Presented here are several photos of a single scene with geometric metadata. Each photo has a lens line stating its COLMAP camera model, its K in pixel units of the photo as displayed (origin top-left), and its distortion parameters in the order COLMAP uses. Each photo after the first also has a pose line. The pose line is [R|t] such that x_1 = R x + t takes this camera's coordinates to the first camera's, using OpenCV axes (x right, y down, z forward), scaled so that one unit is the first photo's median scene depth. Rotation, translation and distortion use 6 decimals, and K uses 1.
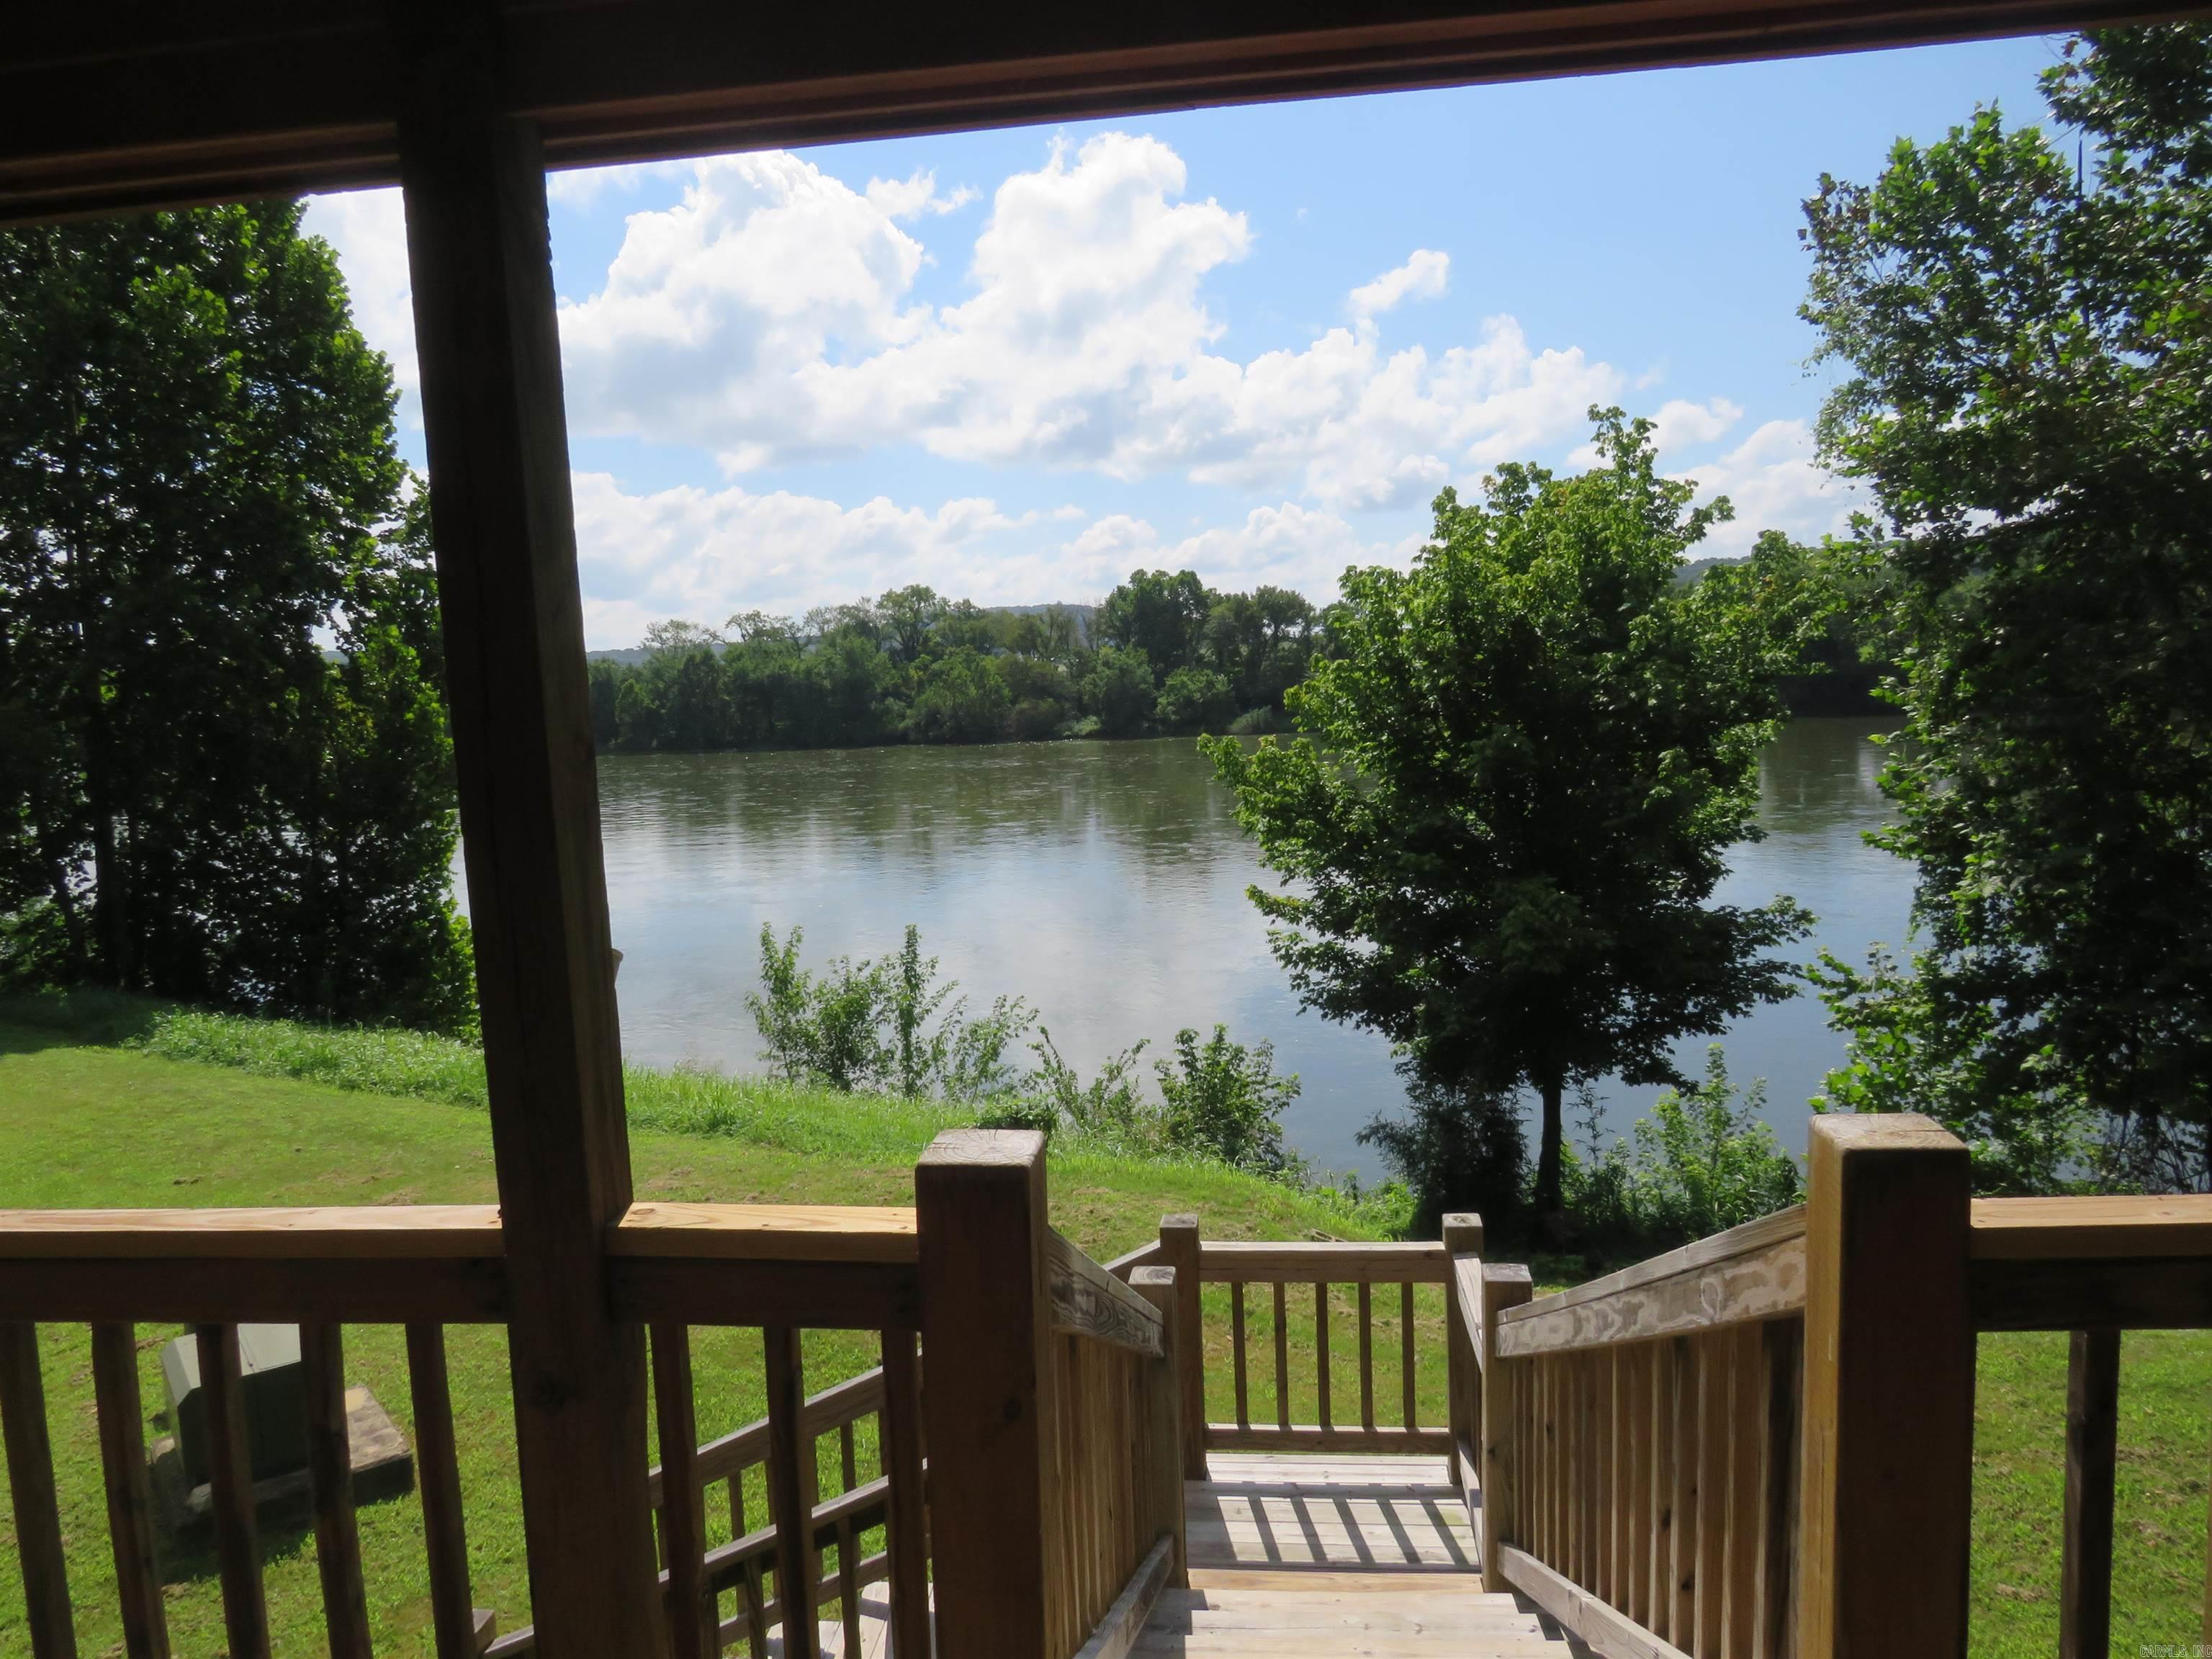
lens RADIAL K [[1564.9, 0, 1108.7], [0, 1564.9, 841.3], [0, 0, 1]] dist [-0.042314, 0.044522]
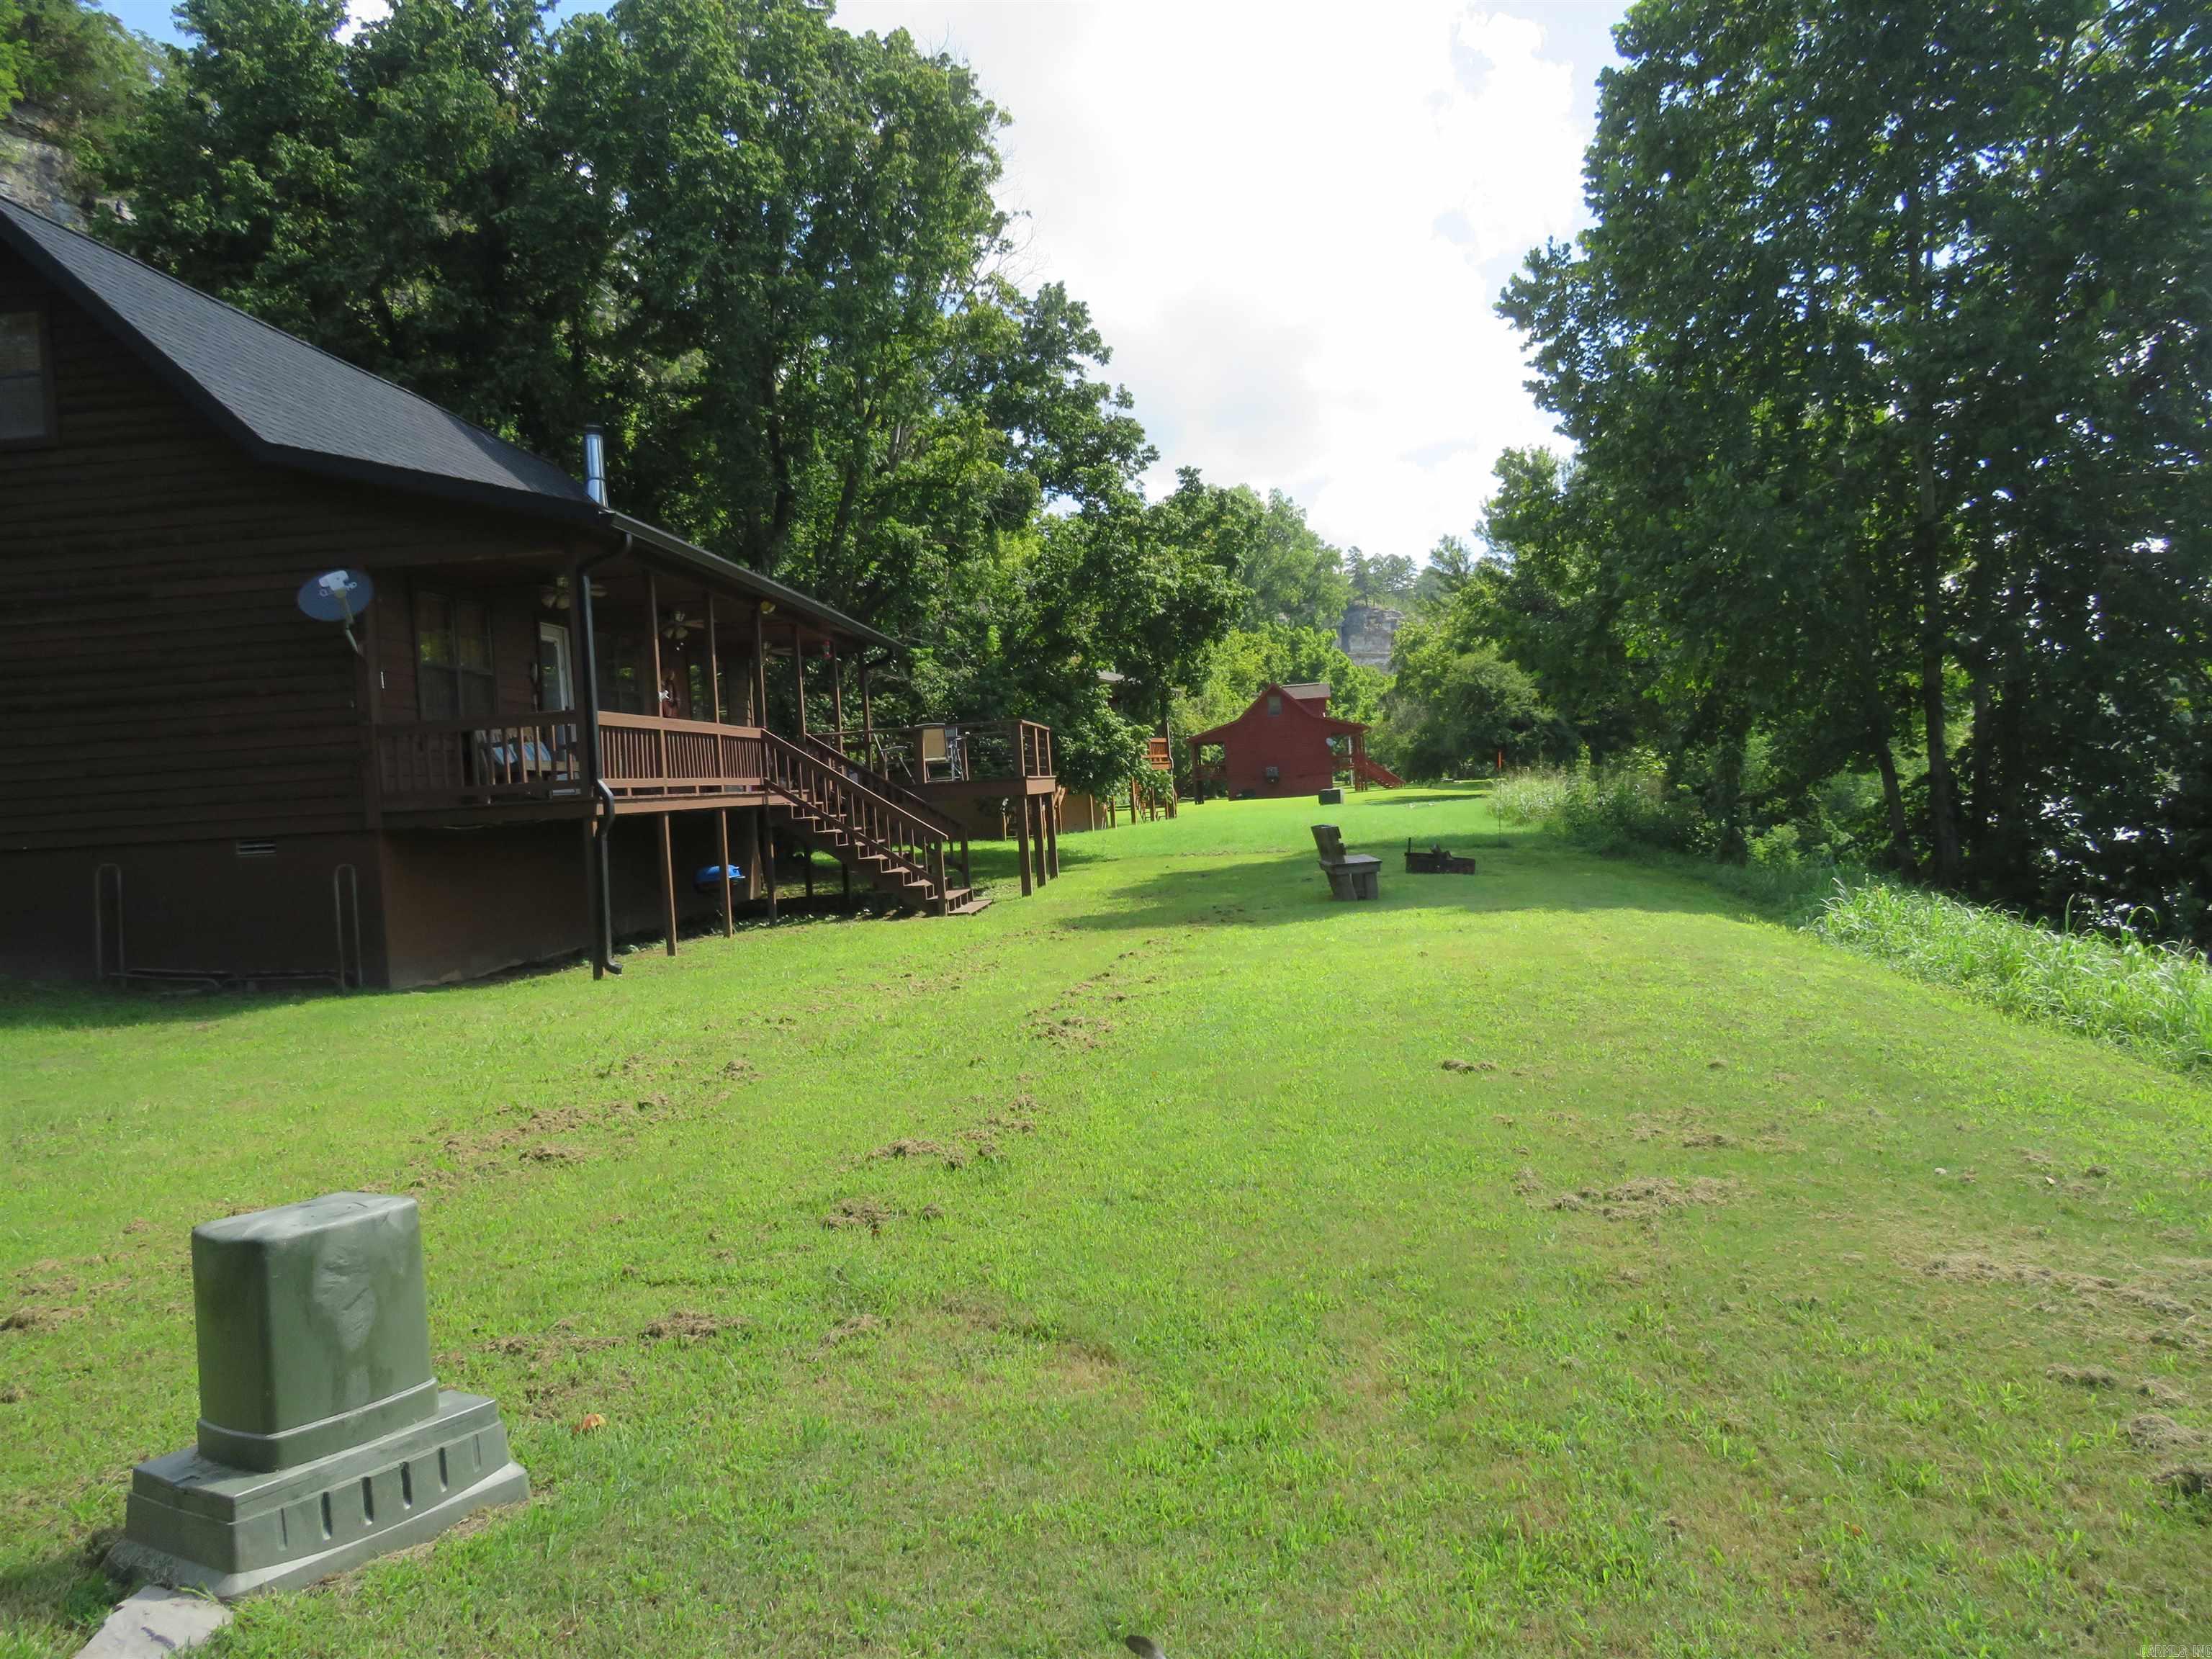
lens RADIAL K [[1567.1, 0, 1115.8], [0, 1567.1, 828.5], [0, 0, 1]] dist [0.004052, 0.004051]
pose [[0.392732, 0.052284, -0.918165, -0.079314], [-0.052610, 0.998025, 0.034328, 0.063492], [0.918147, 0.034823, 0.394707, 0.339372]]
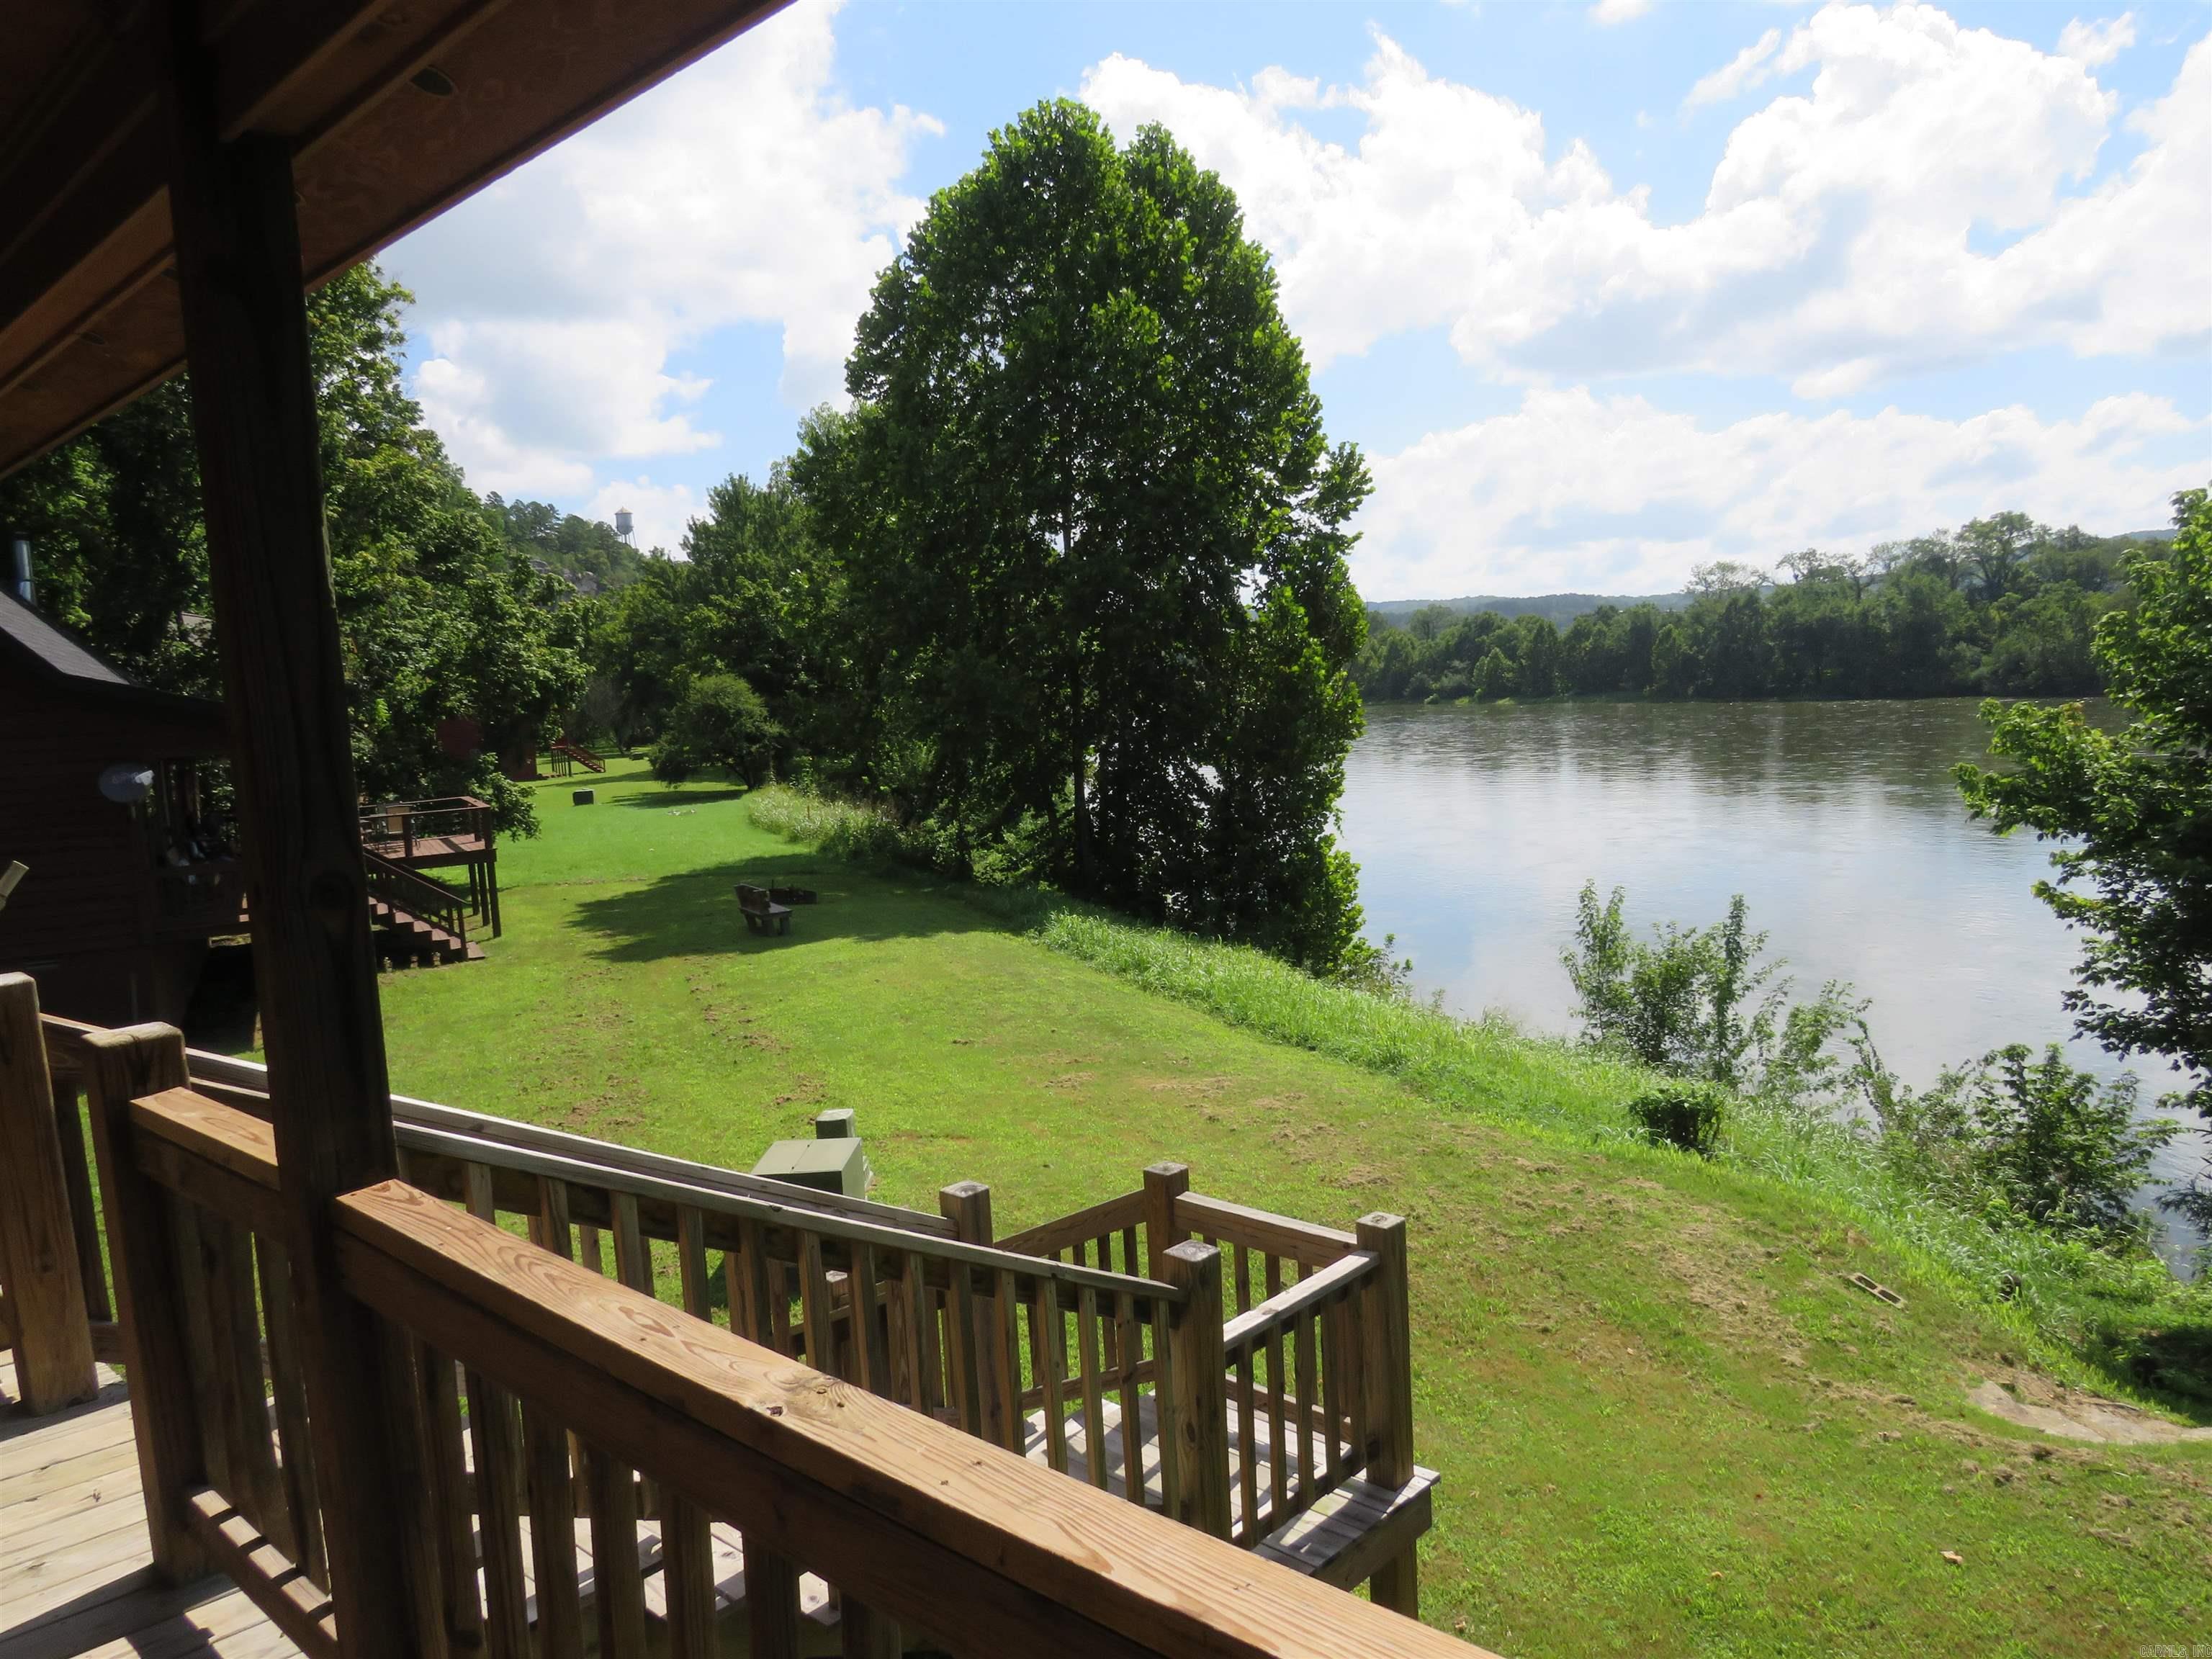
lens RADIAL K [[1567.1, 0, 1115.8], [0, 1567.1, 828.5], [0, 0, 1]] dist [0.004052, 0.004051]
pose [[0.807487, 0.063910, -0.586413, 0.122654], [-0.049015, 0.997945, 0.041268, -0.006856], [0.587845, -0.004580, 0.808961, 0.017615]]
